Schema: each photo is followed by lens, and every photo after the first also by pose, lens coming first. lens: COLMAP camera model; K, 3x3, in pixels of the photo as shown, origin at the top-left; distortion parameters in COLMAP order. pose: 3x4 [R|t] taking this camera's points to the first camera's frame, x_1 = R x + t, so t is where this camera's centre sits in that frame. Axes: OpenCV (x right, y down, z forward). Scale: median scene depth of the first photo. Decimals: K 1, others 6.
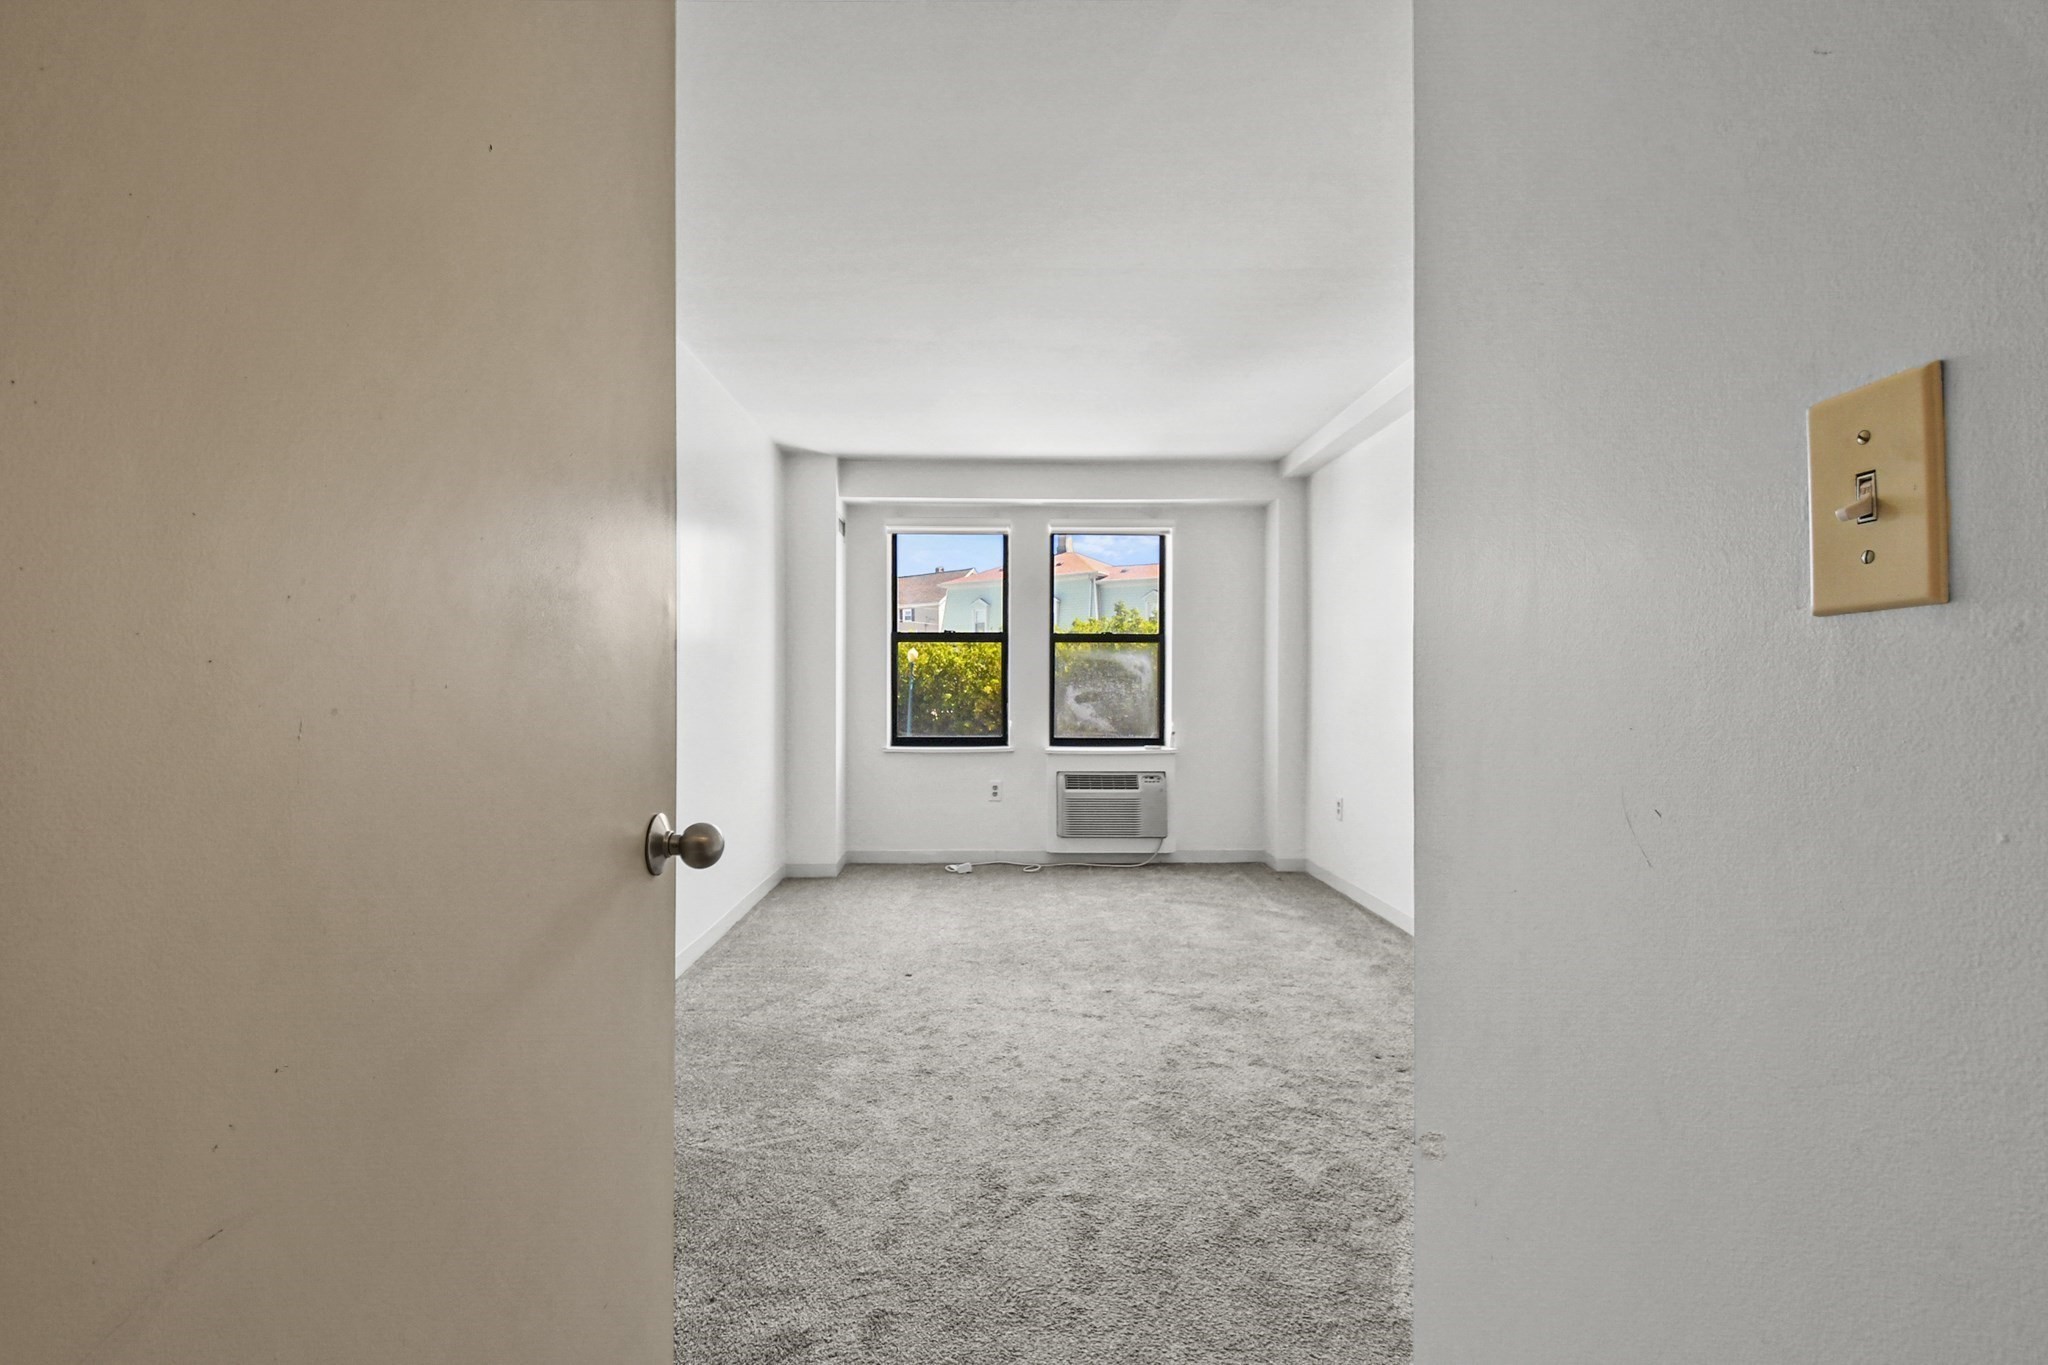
lens RADIAL K [[894.9, 0, 1015.3], [0, 894.9, 679.4], [0, 0, 1]] dist [0.038379, -0.000360]
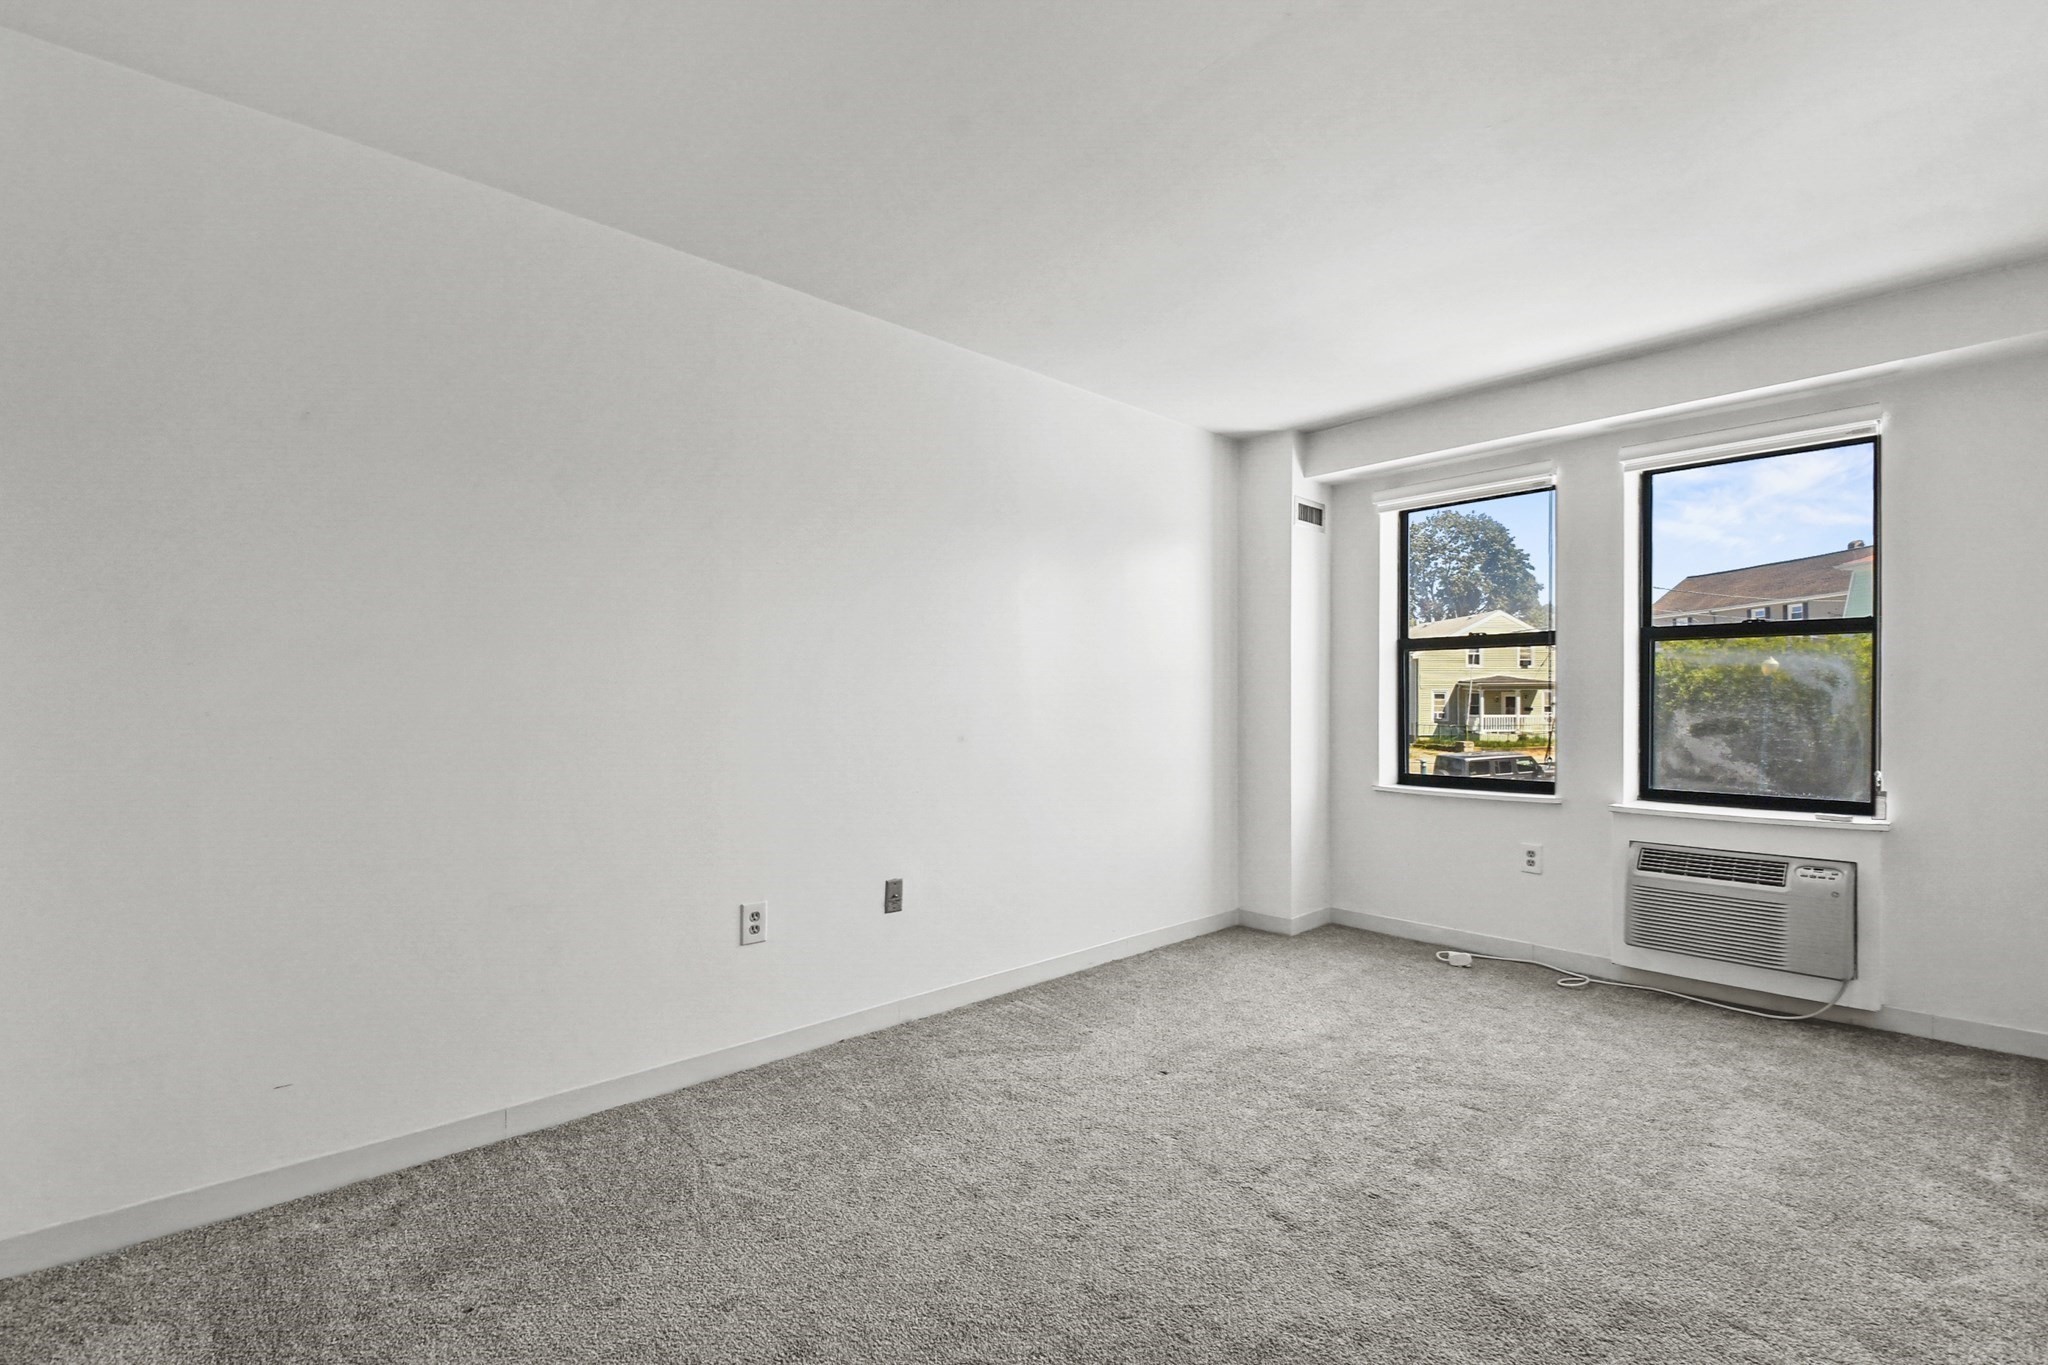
lens RADIAL K [[901.6, 0, 1007.2], [0, 901.6, 709.8], [0, 0, 1]] dist [-0.005005, -0.001120]
pose [[0.658073, 0.008035, -0.752911, 0.239102], [0.001058, 0.999932, 0.011597, 0.000055], [0.752953, -0.008428, 0.658020, 0.234189]]
